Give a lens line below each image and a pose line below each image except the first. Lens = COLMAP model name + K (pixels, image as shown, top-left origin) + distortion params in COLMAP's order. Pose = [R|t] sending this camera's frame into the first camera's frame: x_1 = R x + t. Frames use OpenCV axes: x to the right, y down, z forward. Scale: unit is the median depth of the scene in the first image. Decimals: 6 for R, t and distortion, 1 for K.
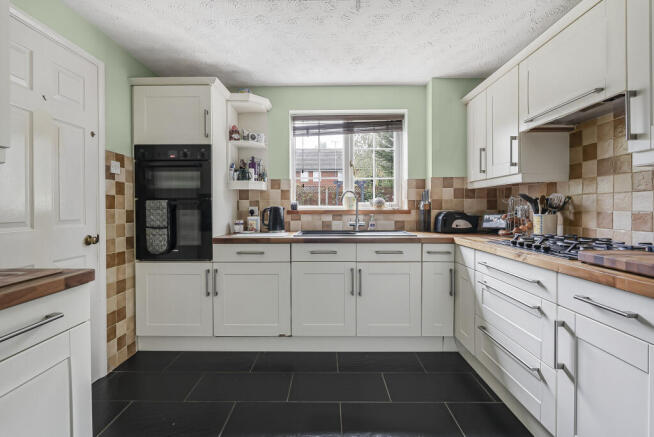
lens RADIAL K [[294.6, 0, 327.0], [0, 294.6, 218.5], [0, 0, 1]] dist [-0.002680, -0.000258]
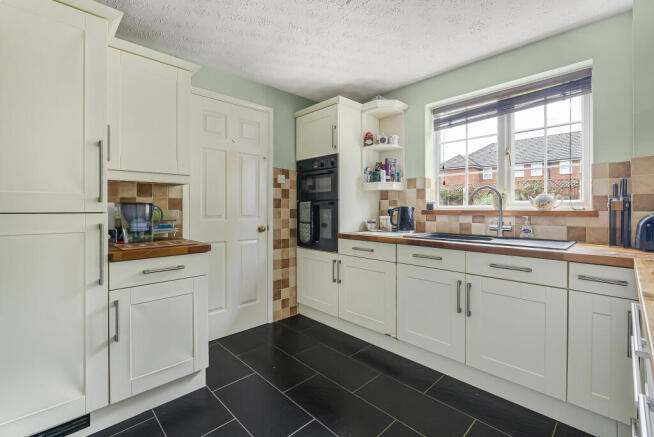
lens RADIAL K [[291.9, 0, 327.3], [0, 291.9, 215.8], [0, 0, 1]] dist [0.000838, 0.000116]
pose [[0.704308, 0.021316, -0.709574, 0.396086], [-0.026399, 0.999644, 0.003826, -0.006322], [0.709403, 0.016037, 0.704621, 0.147803]]
